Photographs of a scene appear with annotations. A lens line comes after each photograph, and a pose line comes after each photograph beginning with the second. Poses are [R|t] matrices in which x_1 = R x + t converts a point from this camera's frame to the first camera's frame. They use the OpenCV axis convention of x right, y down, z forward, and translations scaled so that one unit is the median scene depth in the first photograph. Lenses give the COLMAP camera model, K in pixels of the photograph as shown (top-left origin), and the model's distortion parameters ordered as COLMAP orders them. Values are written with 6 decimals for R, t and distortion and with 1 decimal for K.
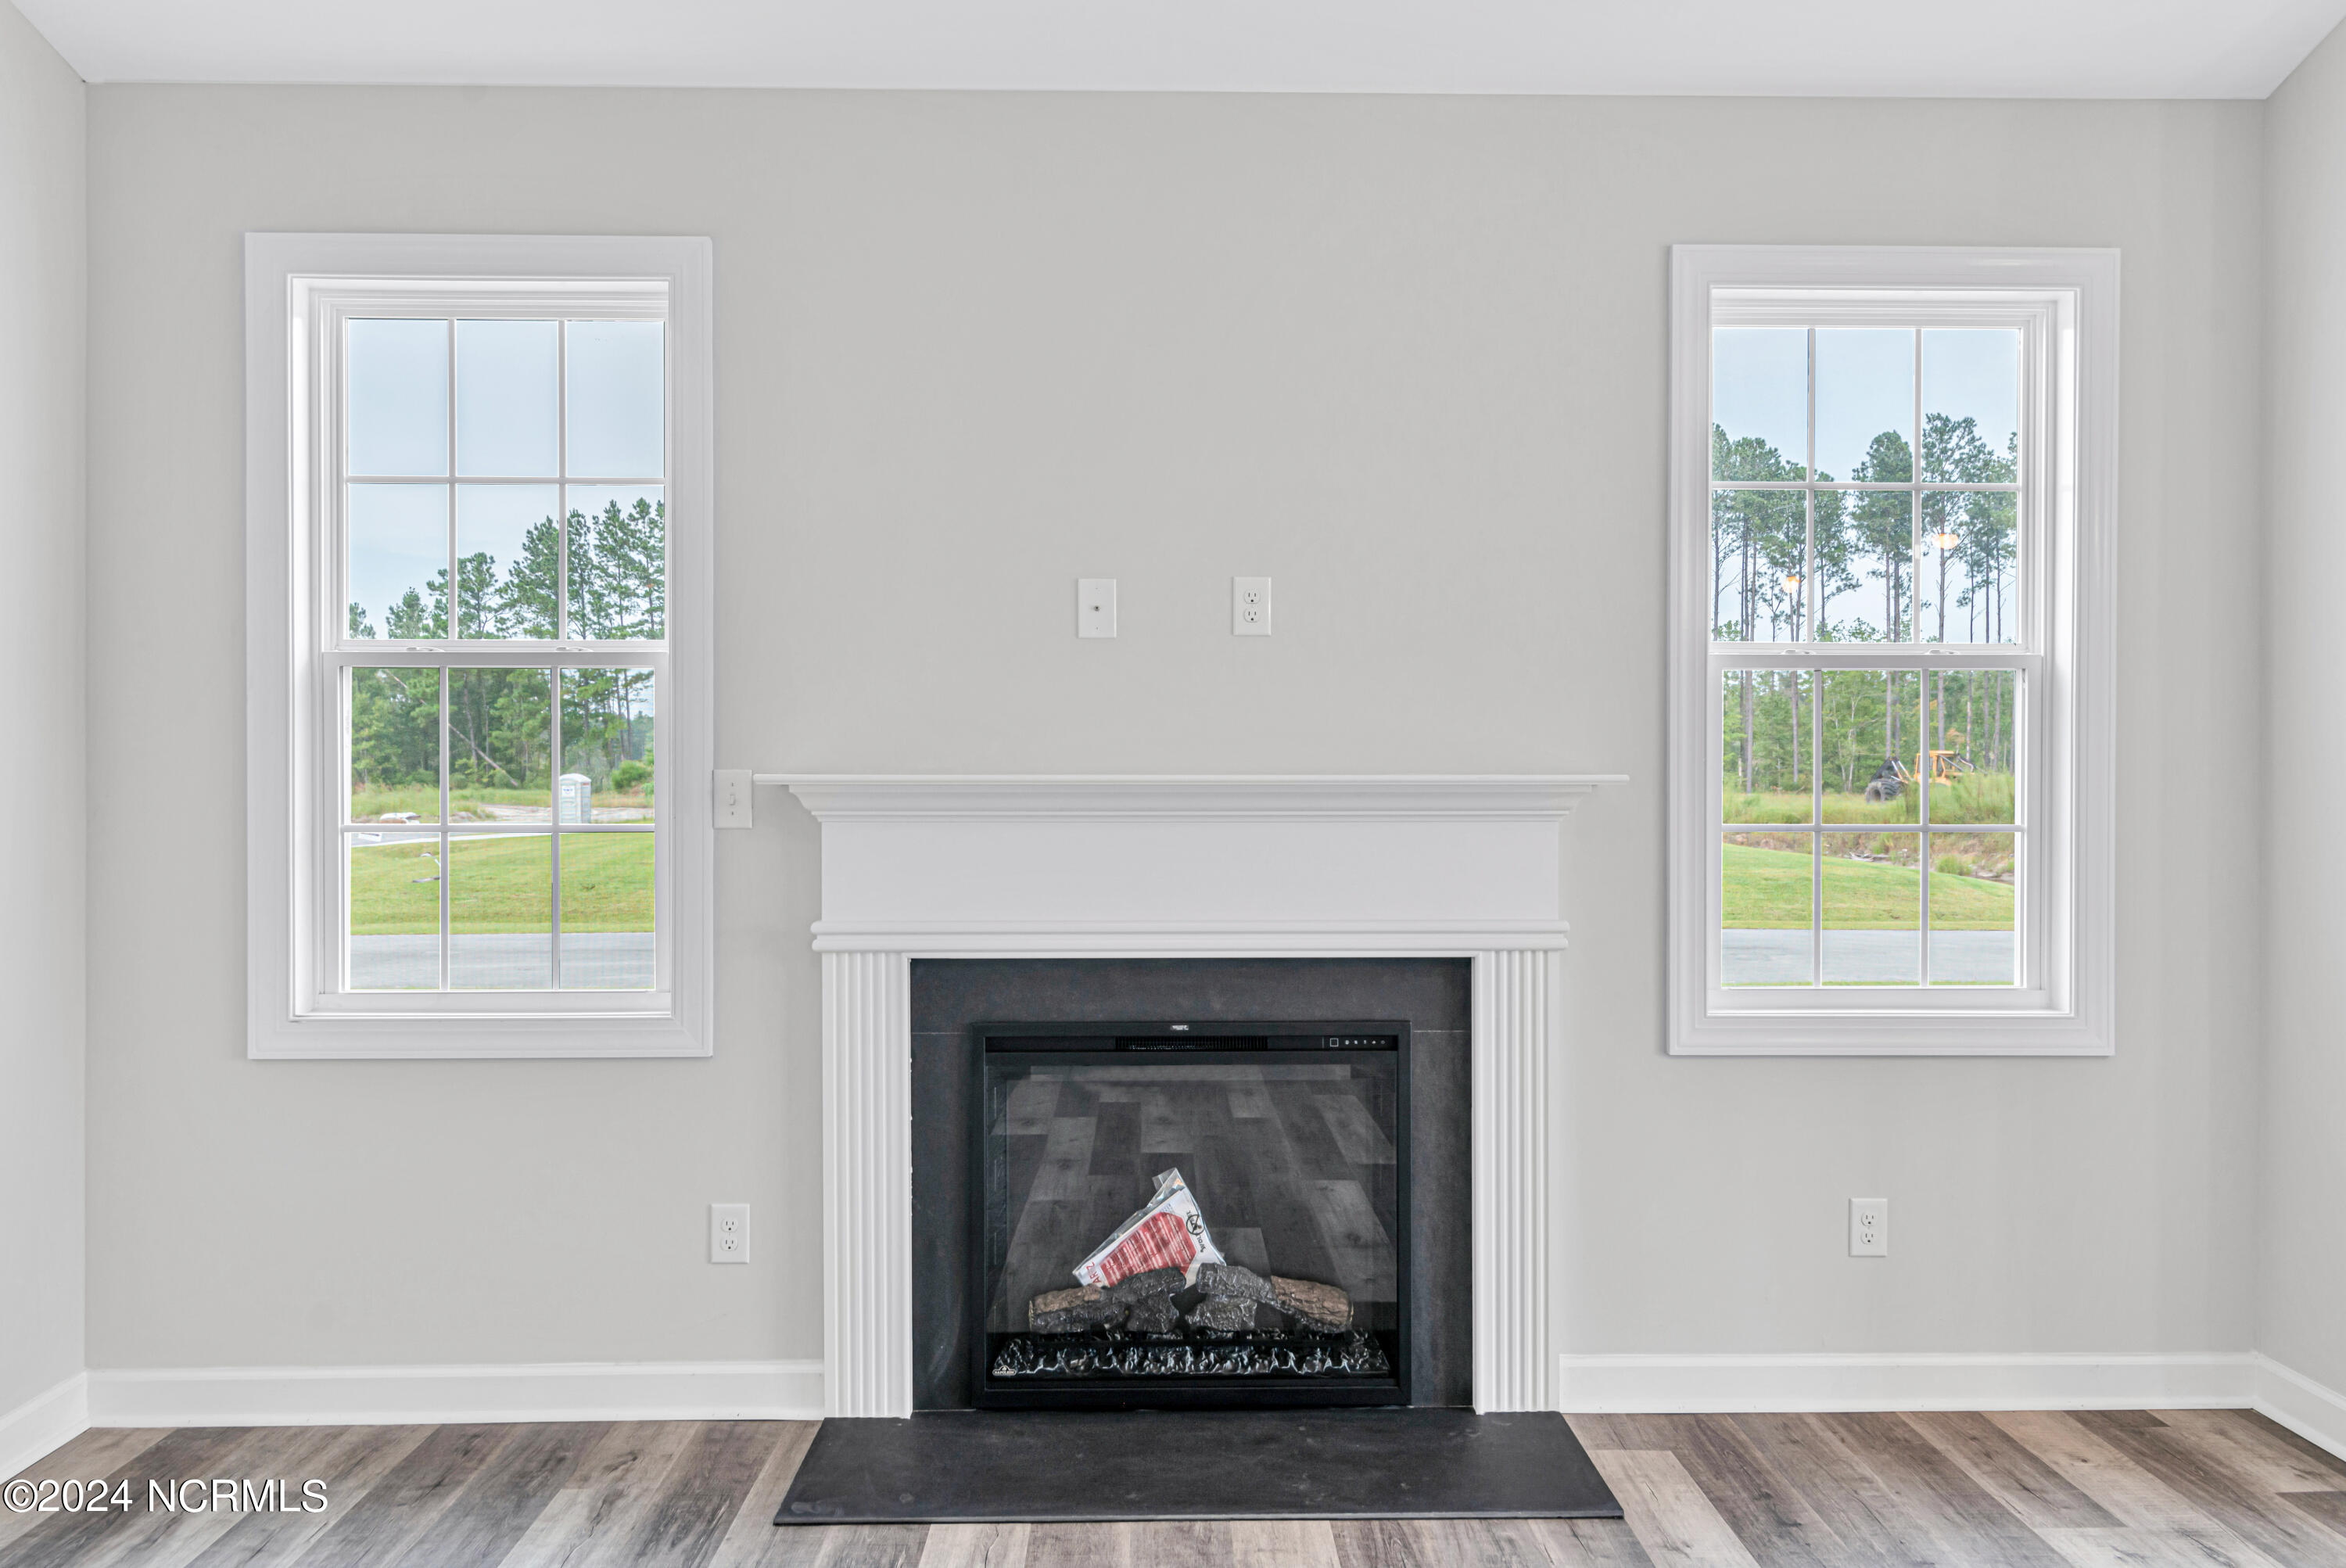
lens RADIAL K [[1523.3, 0, 1188.0], [0, 1523.3, 780.1], [0, 0, 1]] dist [-0.001214, -0.007517]
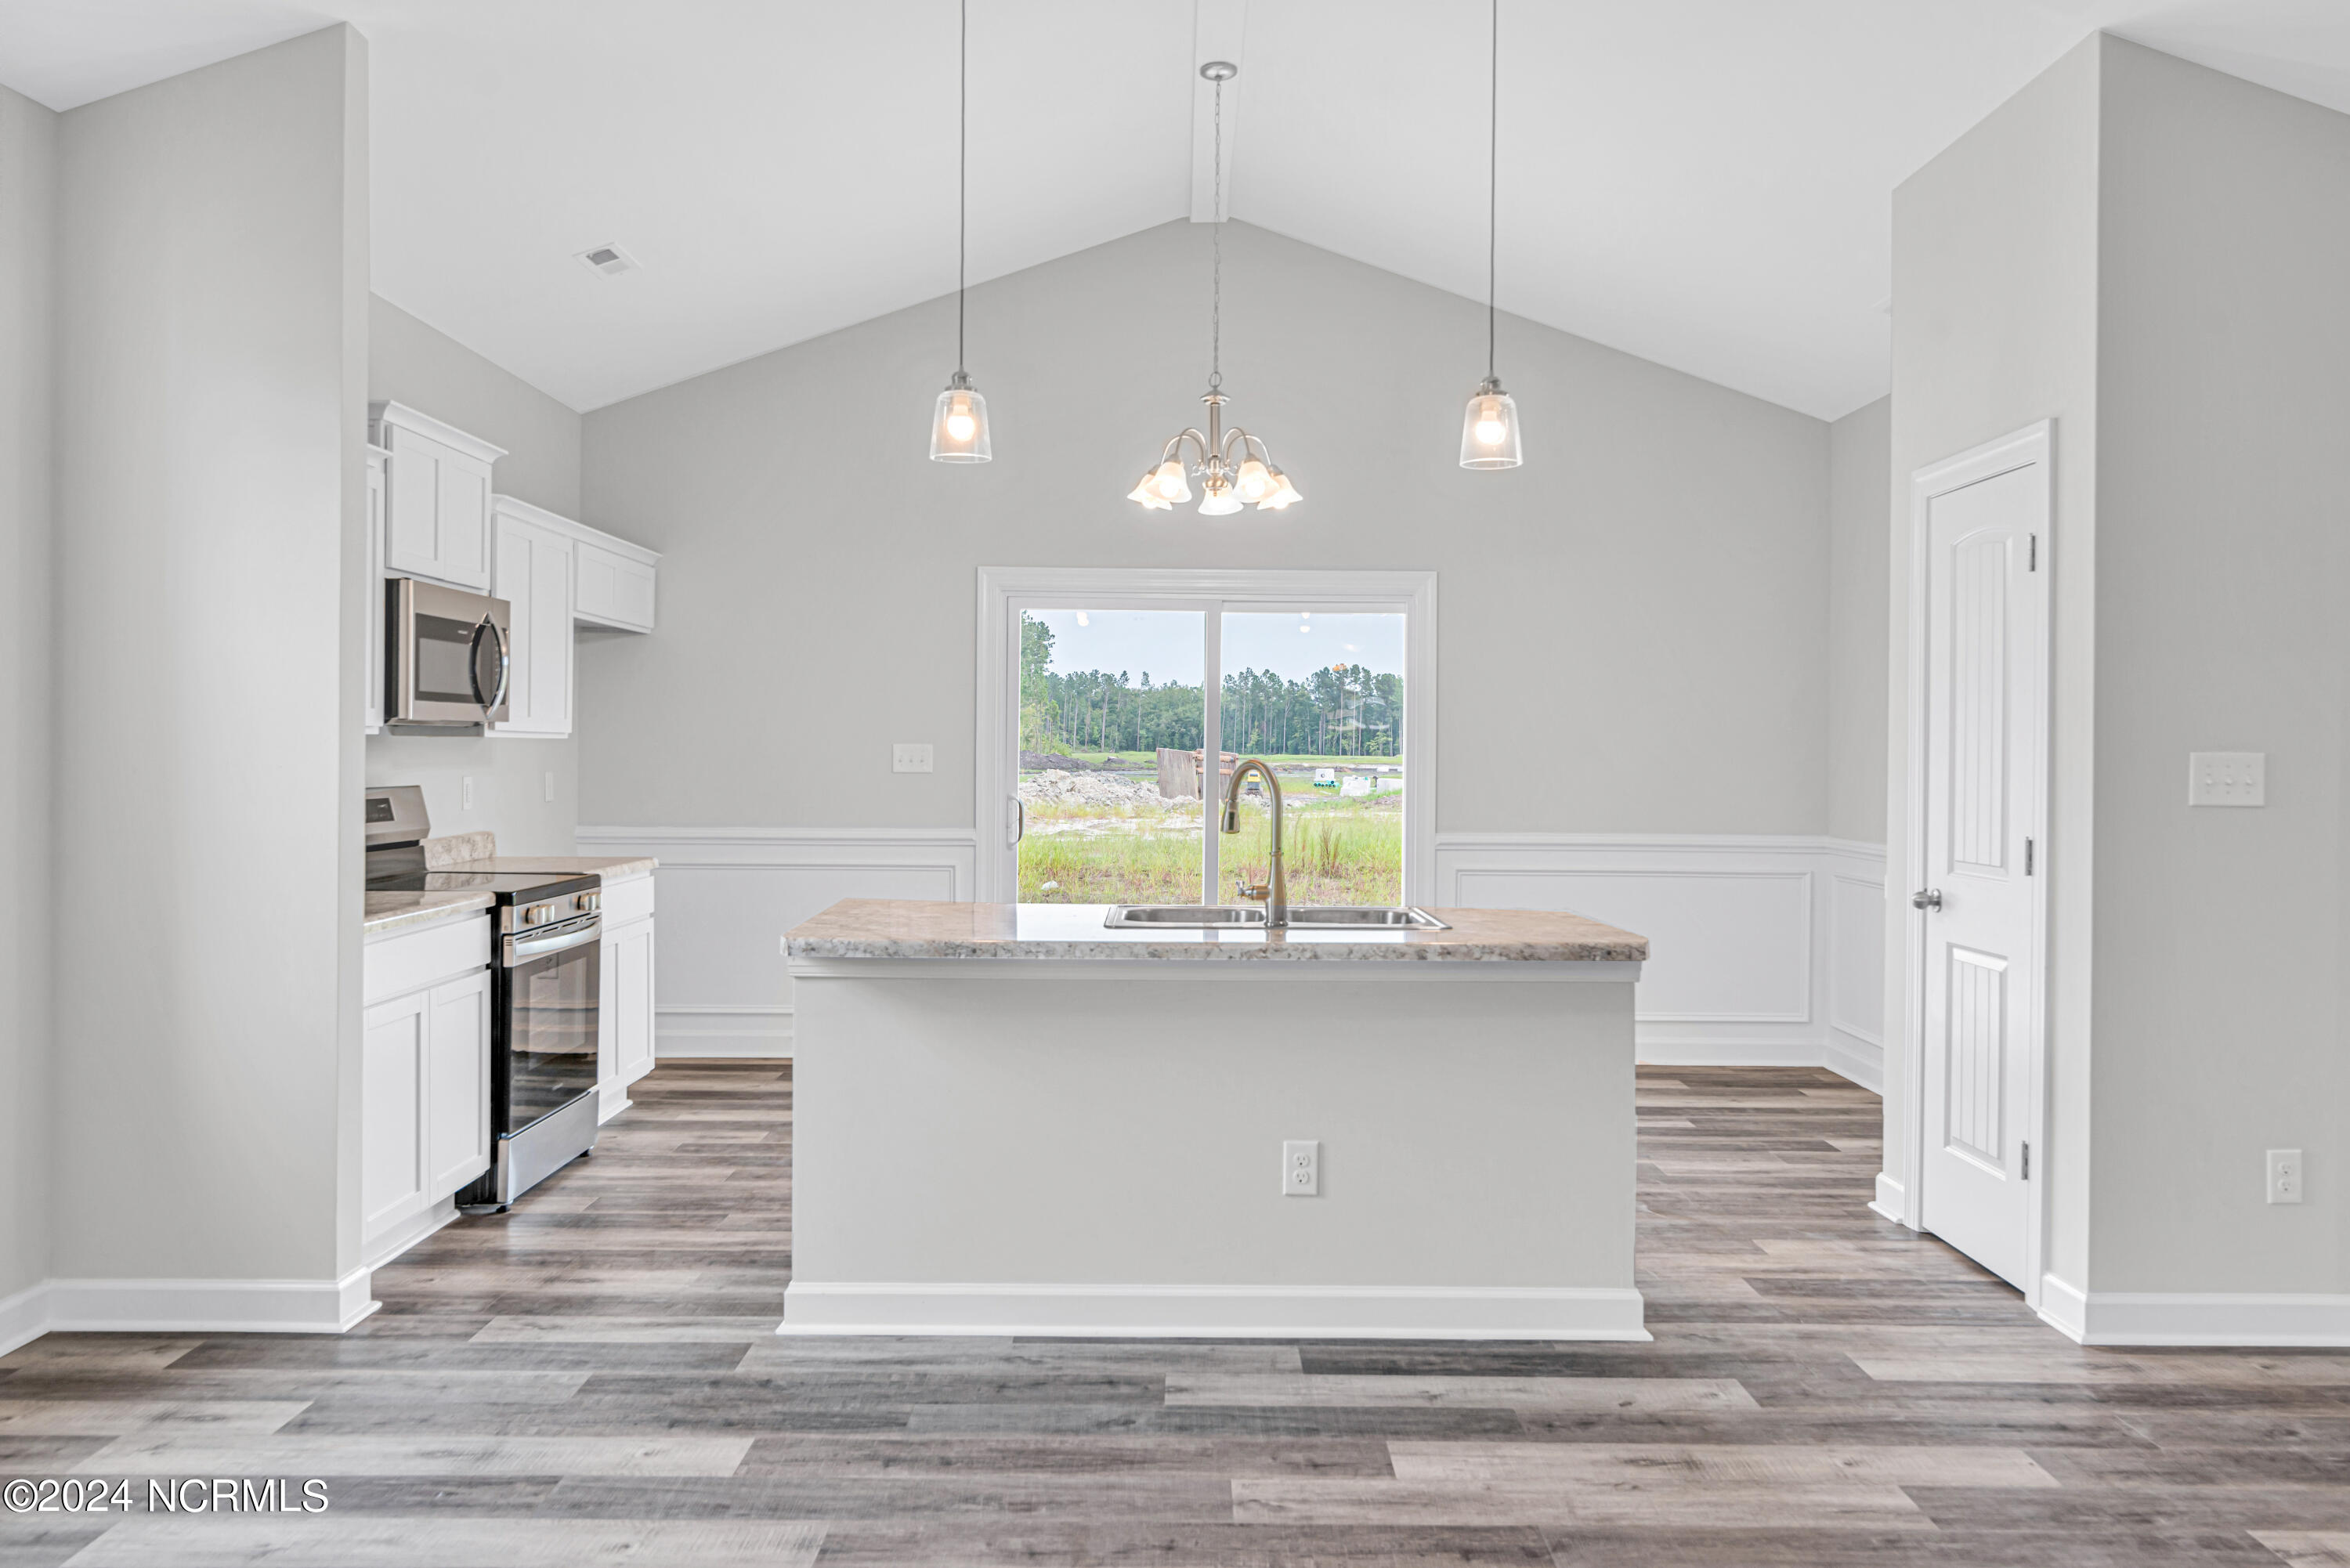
lens RADIAL K [[1746.4, 0, 1160.1], [0, 1746.4, 754.8], [0, 0, 1]] dist [0.008851, -0.008066]
pose [[0.027230, -0.003920, 0.999622, -0.511126], [0.001872, 0.999991, 0.003871, 0.002940], [-0.999627, 0.001766, 0.027237, 0.187658]]
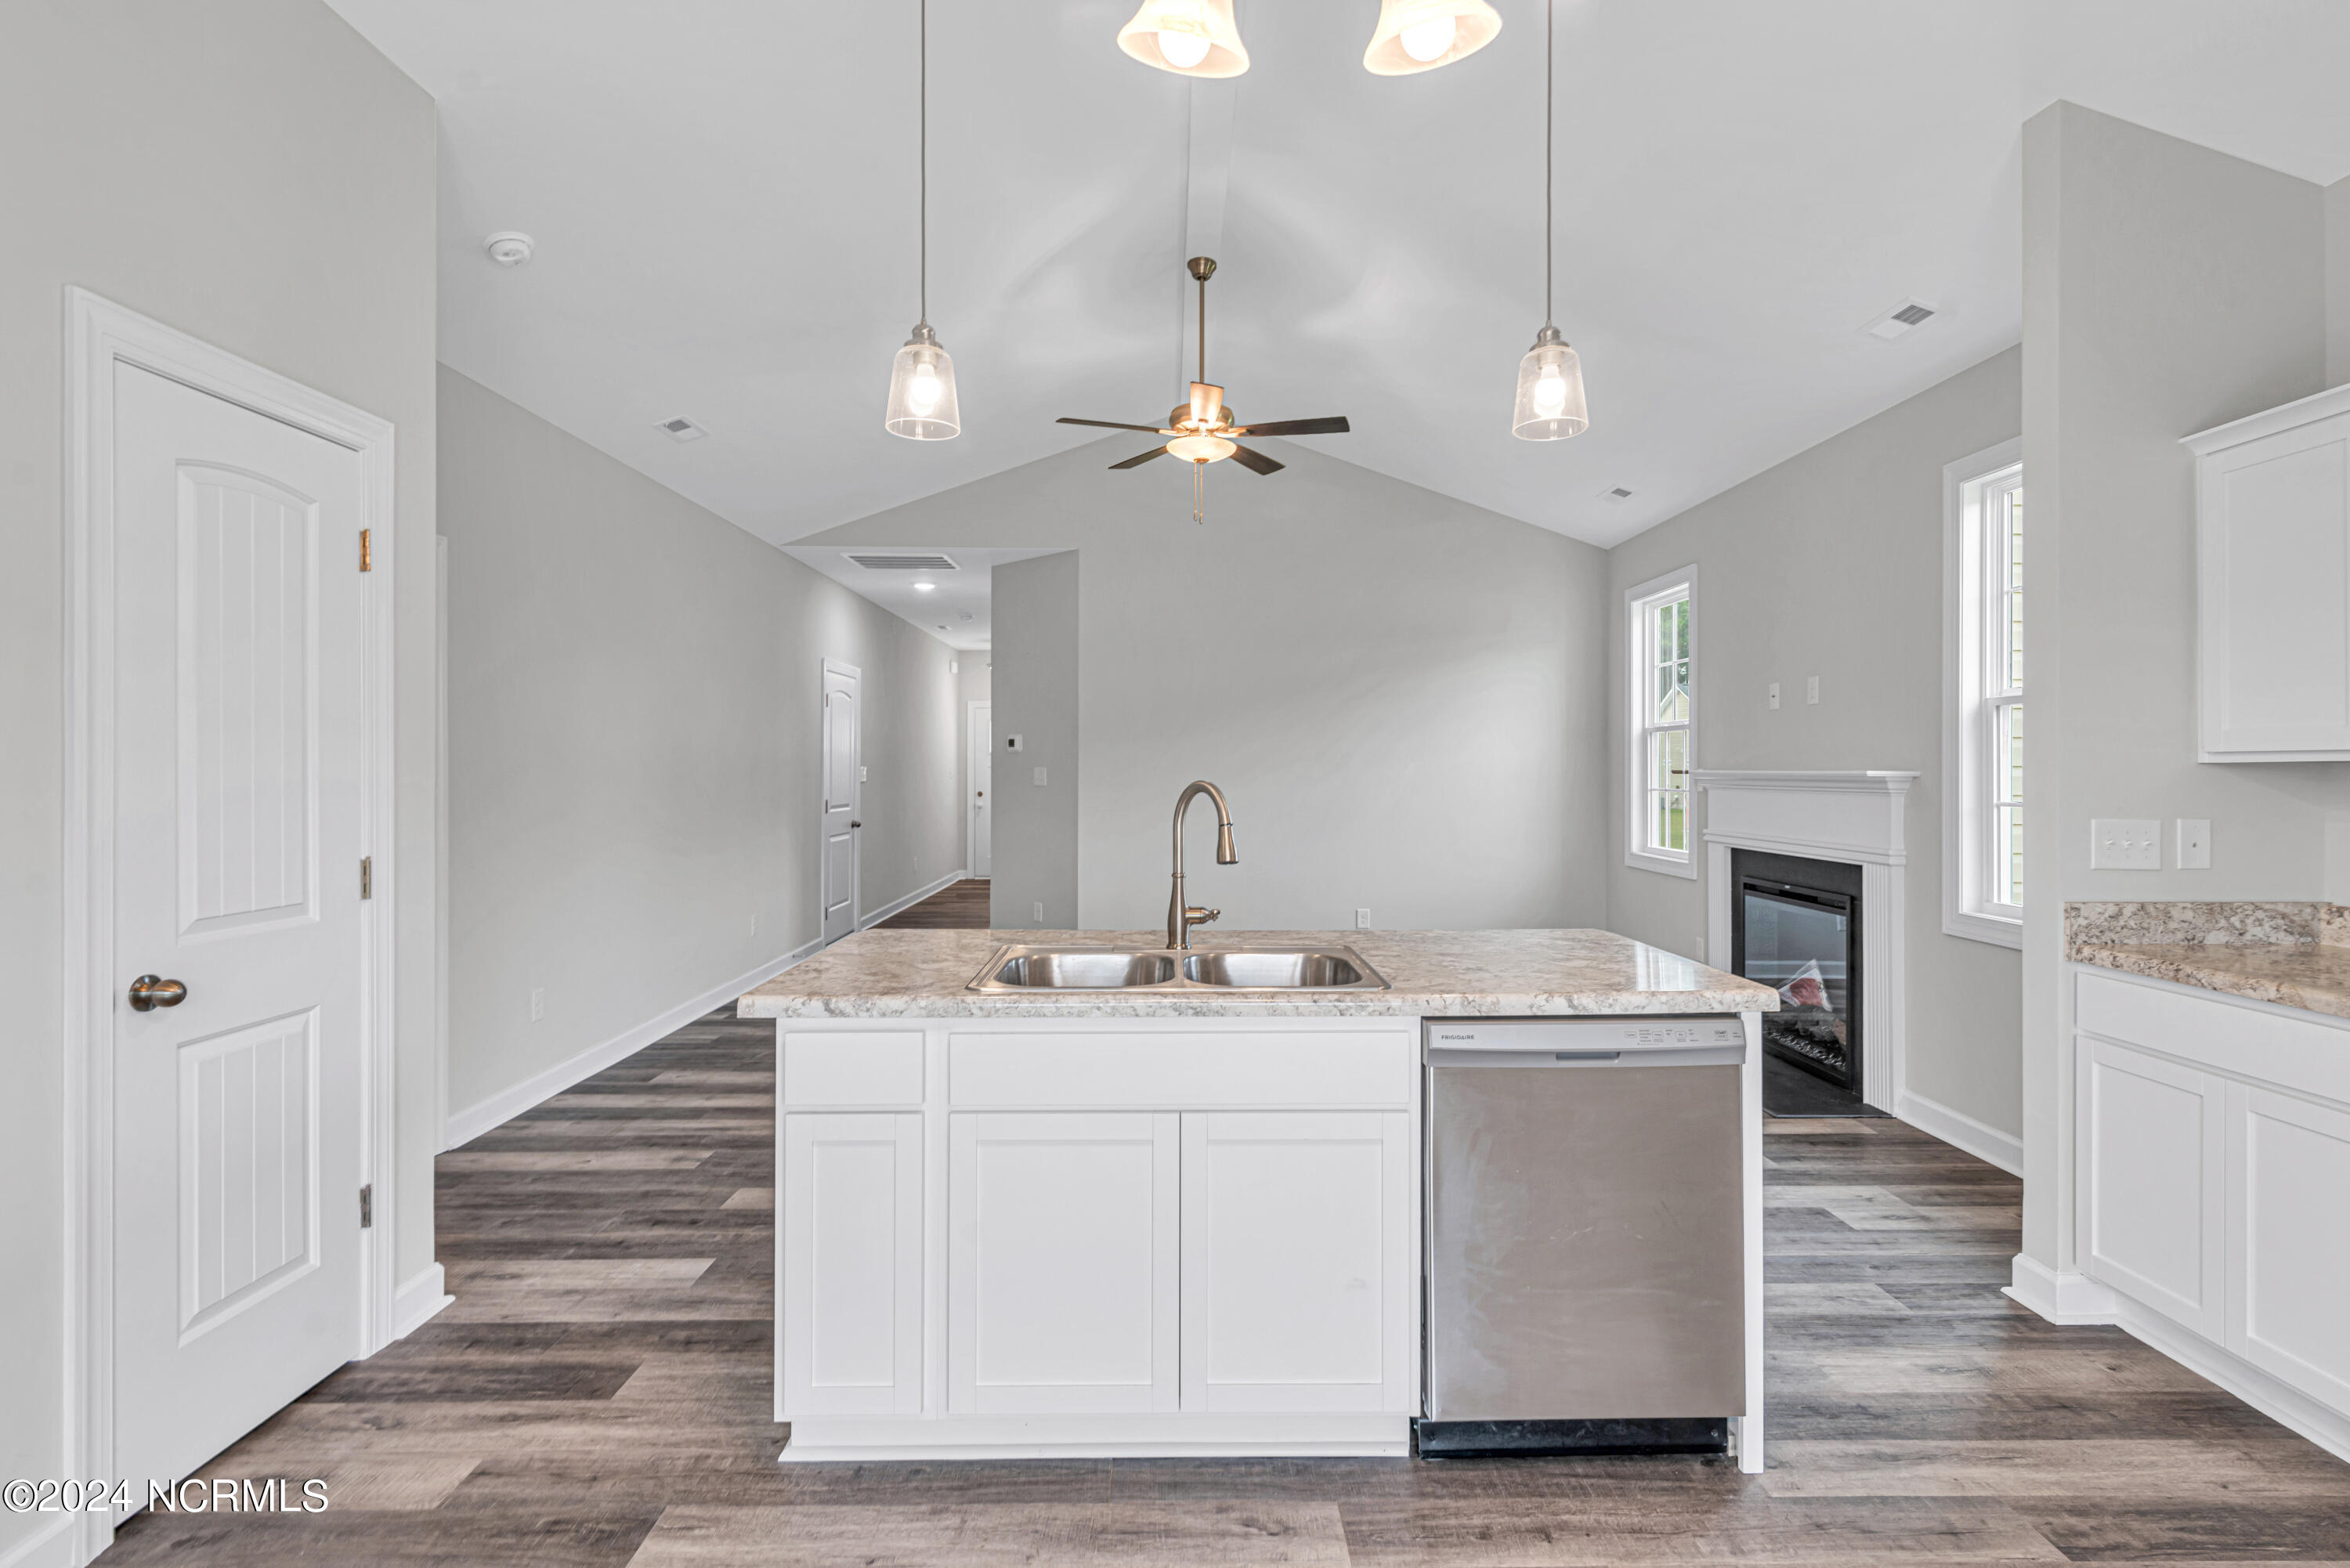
lens RADIAL K [[1164.0, 0, 1187.3], [0, 1164.0, 765.5], [0, 0, 1]] dist [0.002103, -0.000973]
pose [[-0.002440, -0.003229, -0.999992, 1.643923], [-0.010515, 0.999940, -0.003204, 0.003815], [0.999942, 0.010507, -0.002473, 0.143979]]
